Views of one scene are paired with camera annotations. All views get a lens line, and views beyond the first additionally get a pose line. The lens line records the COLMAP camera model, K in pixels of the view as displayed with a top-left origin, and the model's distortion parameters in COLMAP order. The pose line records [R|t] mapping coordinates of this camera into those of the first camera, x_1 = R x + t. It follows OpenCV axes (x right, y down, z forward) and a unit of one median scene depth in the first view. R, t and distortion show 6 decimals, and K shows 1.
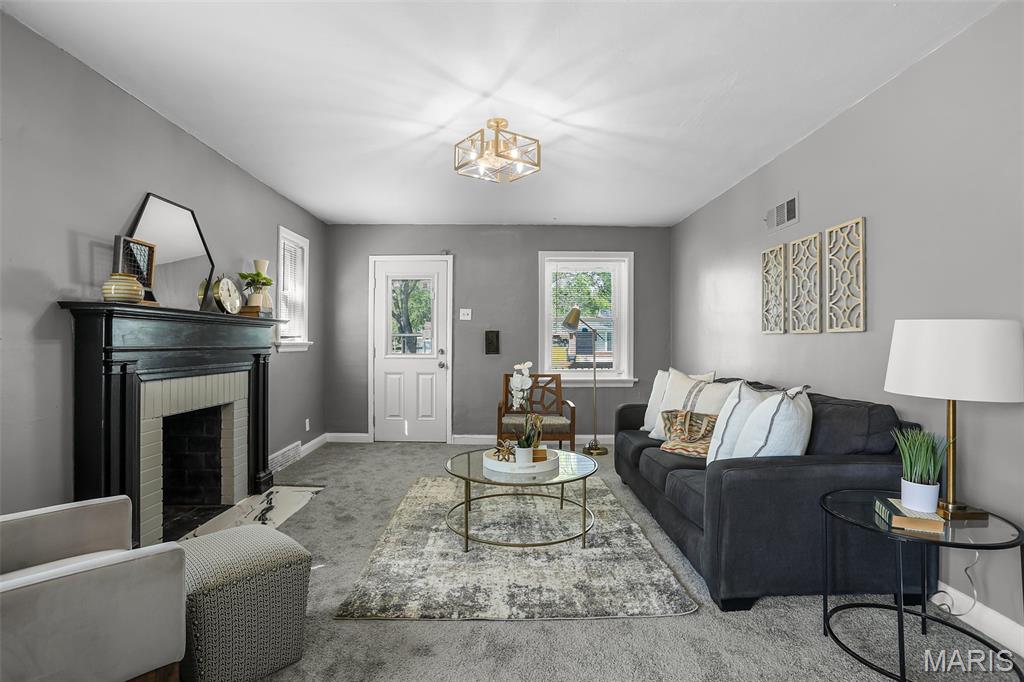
lens RADIAL K [[539.6, 0, 510.1], [0, 539.6, 343.1], [0, 0, 1]] dist [-0.008838, -0.000442]
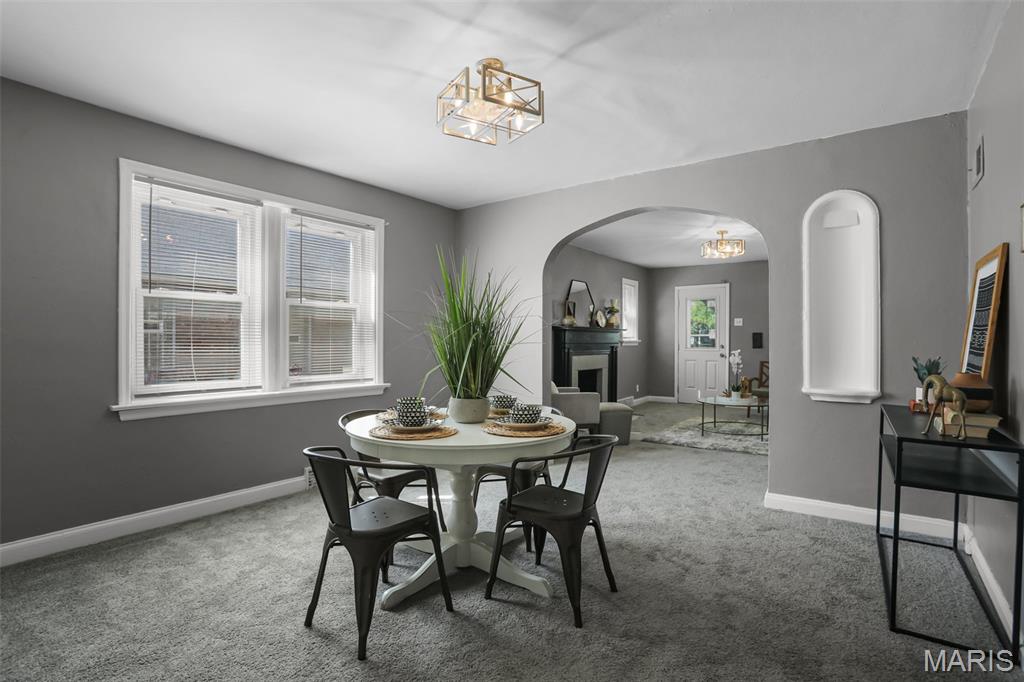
lens RADIAL K [[539.6, 0, 510.4], [0, 539.6, 343.0], [0, 0, 1]] dist [-0.008838, -0.000442]
pose [[0.821523, 0.000822, -0.570174, 0.356904], [0.000095, 0.999999, 0.001578, 0.004638], [0.570175, -0.001351, 0.821522, -0.848710]]
